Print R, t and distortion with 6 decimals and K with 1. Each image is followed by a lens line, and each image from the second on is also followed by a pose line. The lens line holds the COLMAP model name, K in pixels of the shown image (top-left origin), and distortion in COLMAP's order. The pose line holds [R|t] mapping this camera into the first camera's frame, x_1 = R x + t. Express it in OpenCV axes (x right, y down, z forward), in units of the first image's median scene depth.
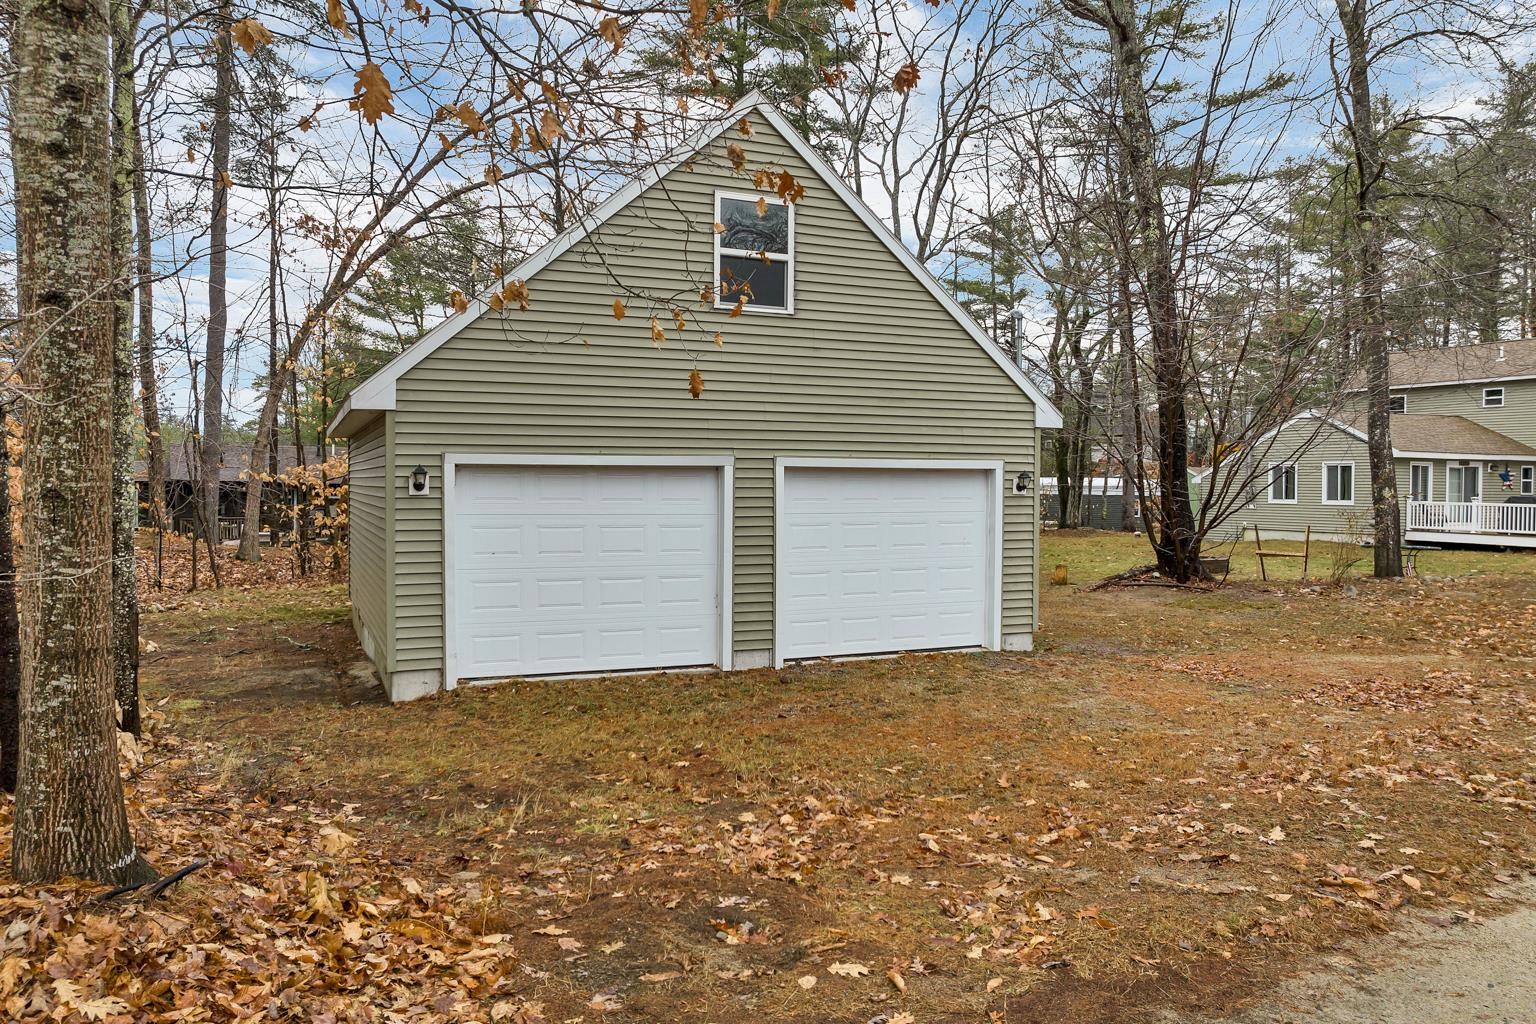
lens RADIAL K [[1107.2, 0, 768.0], [0, 1107.2, 512.0], [0, 0, 1]] dist [-0.020982, -0.008471]
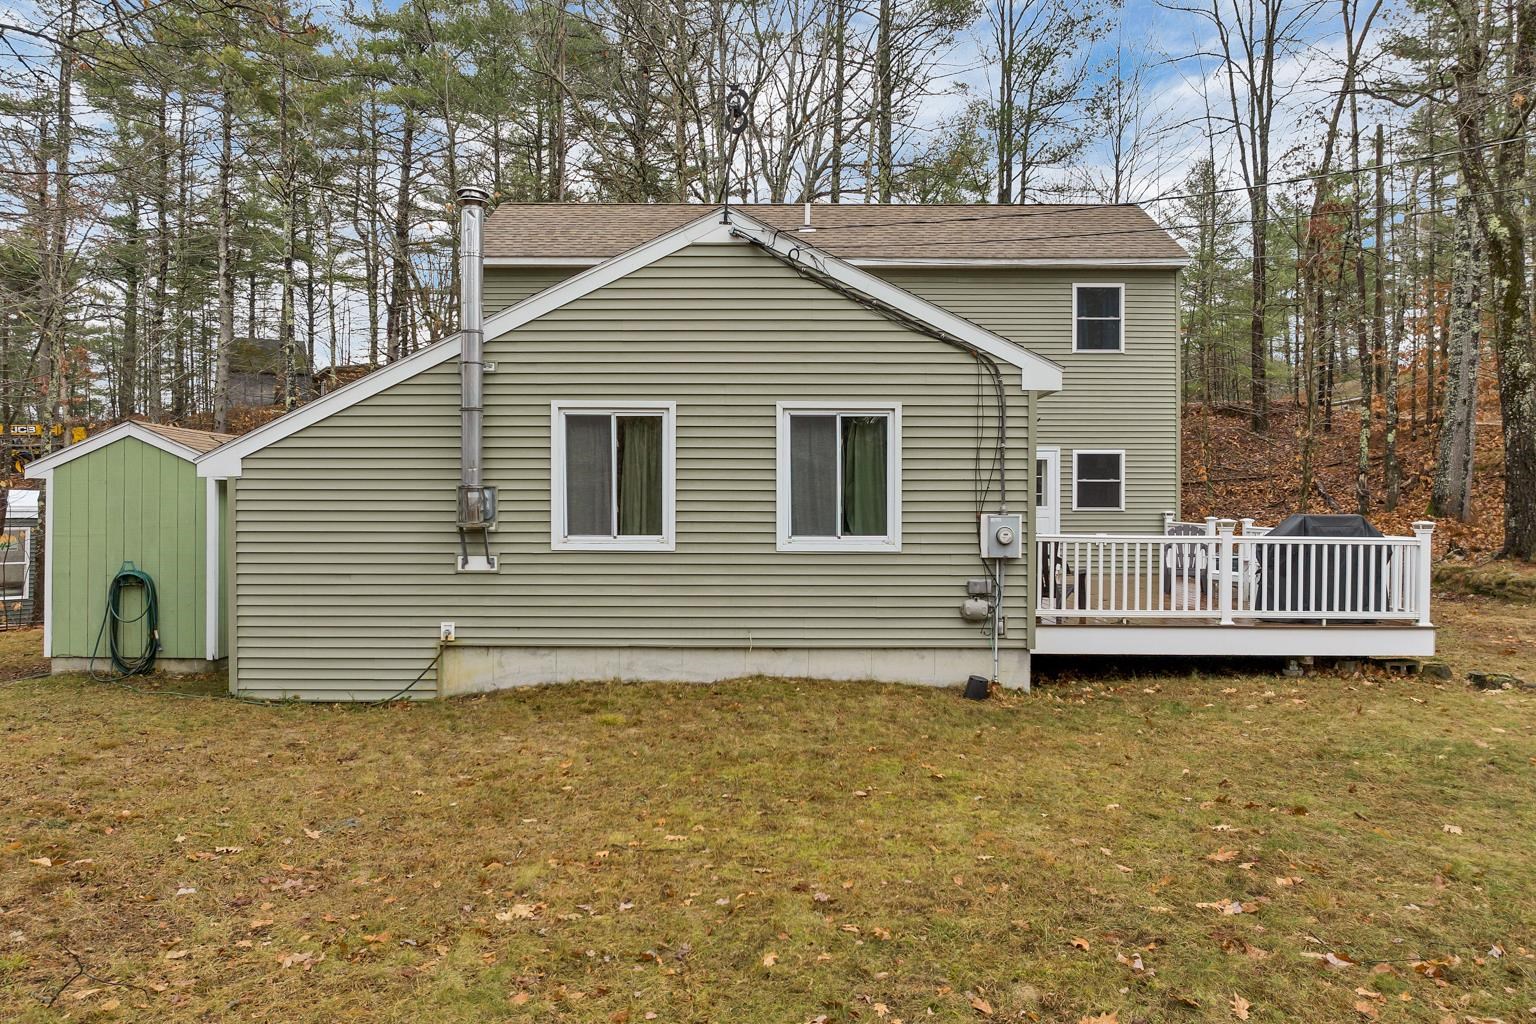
lens RADIAL K [[1107.2, 0, 768.0], [0, 1107.2, 512.0], [0, 0, 1]] dist [-0.020982, -0.008471]
pose [[0.463904, -0.013864, 0.885777, 0.255673], [0.023410, 0.999720, 0.003387, -0.018512], [-0.885576, 0.019165, 0.464099, 0.889119]]
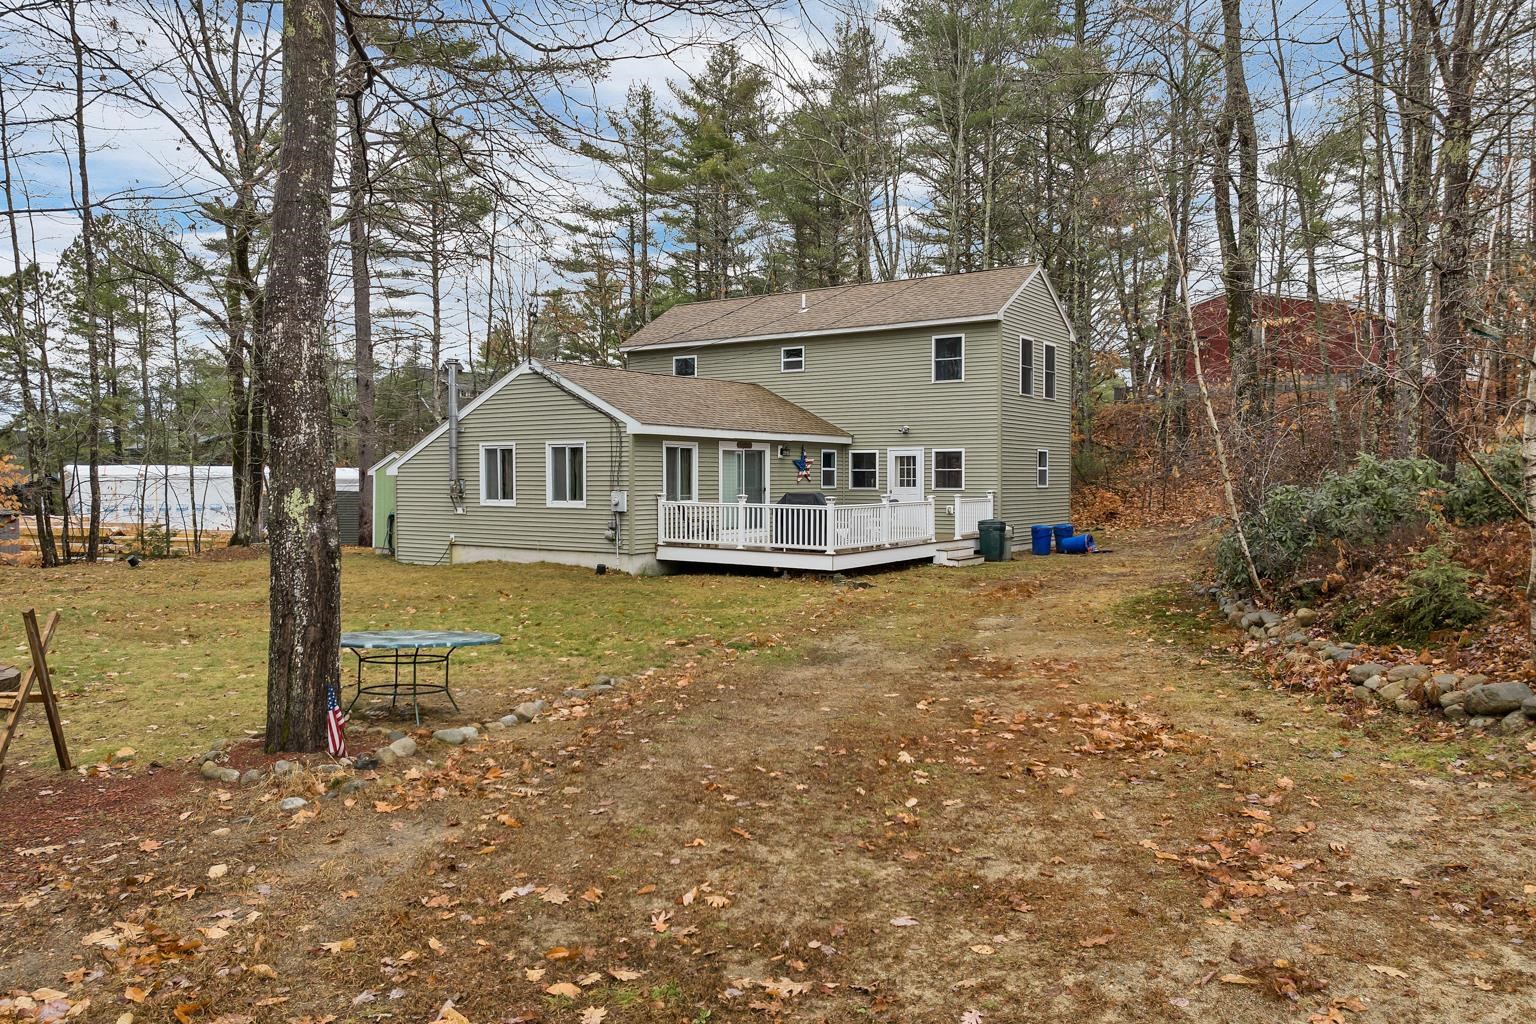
lens RADIAL K [[1107.2, 0, 768.0], [0, 1107.2, 512.0], [0, 0, 1]] dist [-0.020982, -0.008471]
pose [[0.881261, -0.020714, 0.472175, 0.318225], [0.016785, 0.999781, 0.012533, -0.010294], [-0.472331, -0.003119, 0.881416, 0.374617]]
